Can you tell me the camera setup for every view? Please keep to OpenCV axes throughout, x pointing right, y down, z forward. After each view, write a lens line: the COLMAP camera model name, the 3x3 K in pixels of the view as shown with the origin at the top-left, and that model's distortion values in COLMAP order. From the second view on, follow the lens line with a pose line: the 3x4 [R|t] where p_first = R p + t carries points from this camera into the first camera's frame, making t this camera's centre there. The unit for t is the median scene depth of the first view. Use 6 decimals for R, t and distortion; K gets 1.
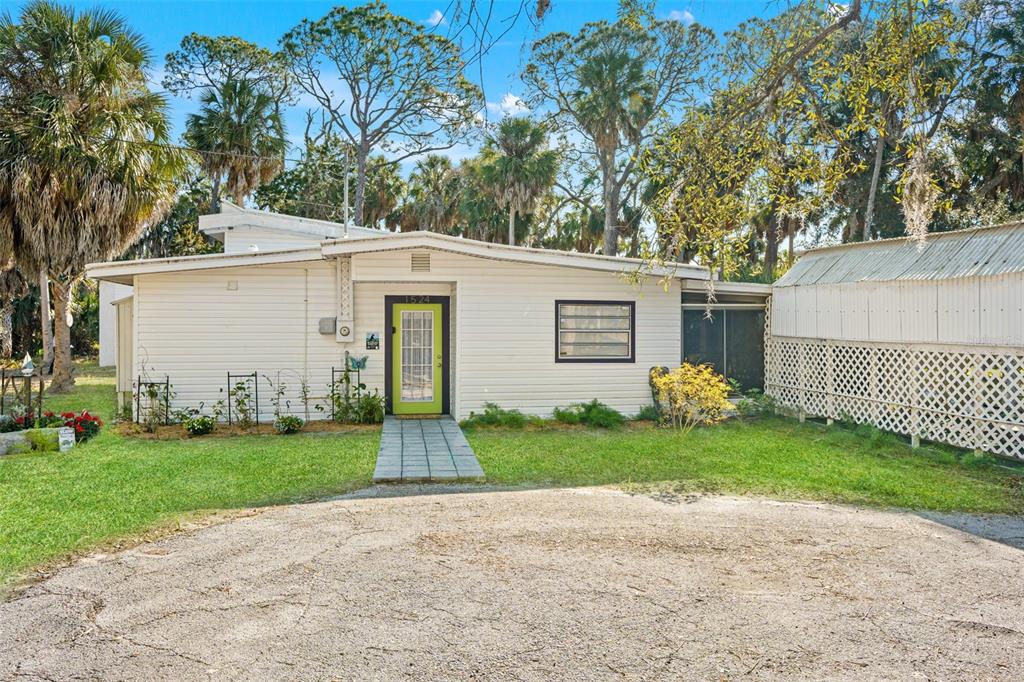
lens RADIAL K [[693.7, 0, 511.8], [0, 693.7, 323.9], [0, 0, 1]] dist [0.001316, 0.001918]
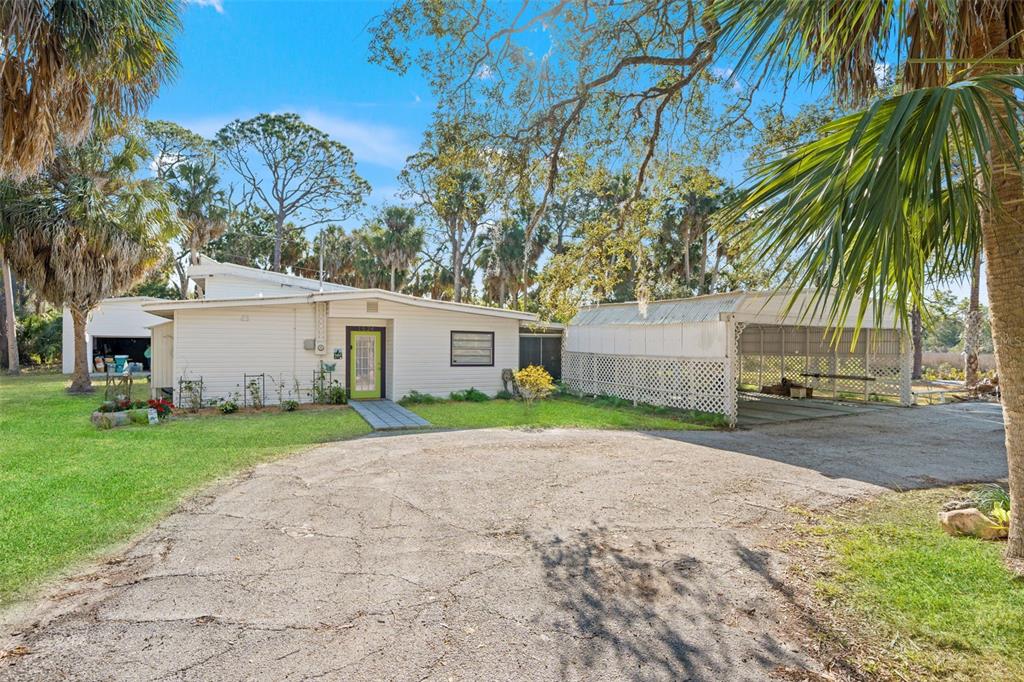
lens RADIAL K [[476.3, 0, 510.0], [0, 476.3, 343.0], [0, 0, 1]] dist [0.001353, -0.000208]
pose [[0.961028, 0.008502, 0.276322, -0.099728], [-0.008387, 0.999964, -0.001596, -0.002076], [-0.276325, -0.000784, 0.961064, -0.150848]]
